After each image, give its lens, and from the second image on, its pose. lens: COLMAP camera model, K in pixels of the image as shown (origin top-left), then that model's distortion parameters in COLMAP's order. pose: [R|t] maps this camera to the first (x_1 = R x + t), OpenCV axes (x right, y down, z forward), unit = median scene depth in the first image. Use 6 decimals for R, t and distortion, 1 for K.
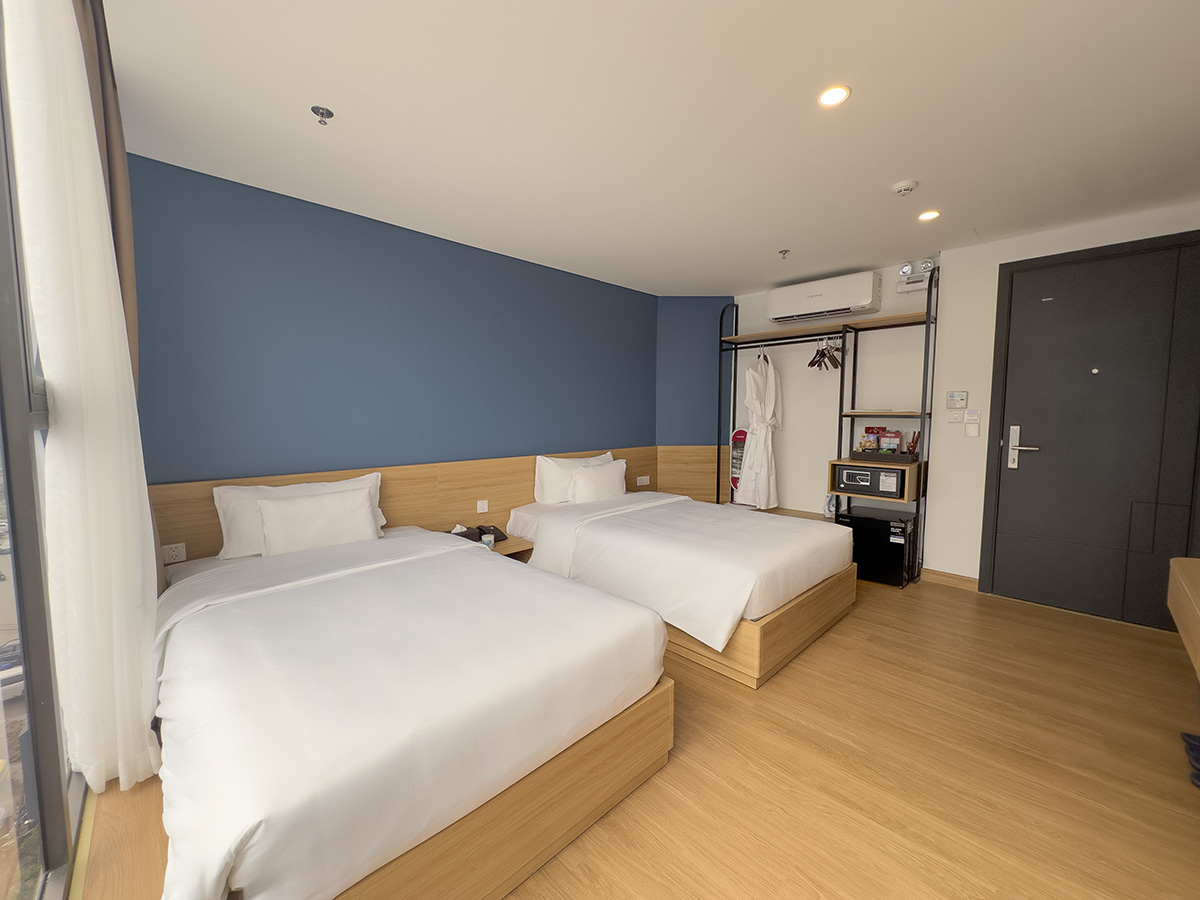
lens RADIAL K [[475.1, 0, 606.7], [0, 475.1, 447.4], [0, 0, 1]] dist [-0.003400, -0.000144]
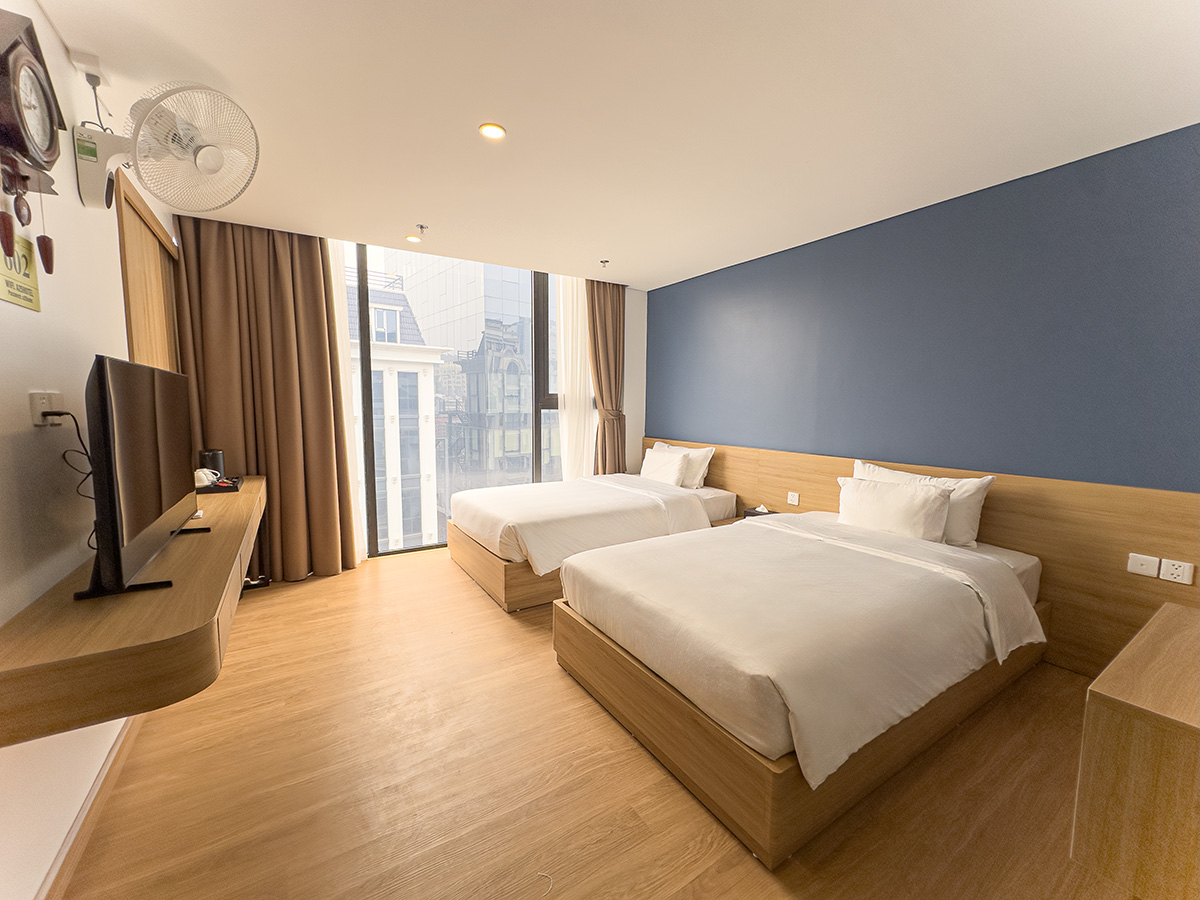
lens RADIAL K [[480.9, 0, 600.0], [0, 480.9, 450.0], [0, 0, 1]] dist [-0.001150, -0.000028]
pose [[-0.211340, 0.092627, -0.973014, 0.991780], [-0.080969, 0.990419, 0.111871, -0.073514], [0.974053, 0.102427, -0.201815, 0.954083]]
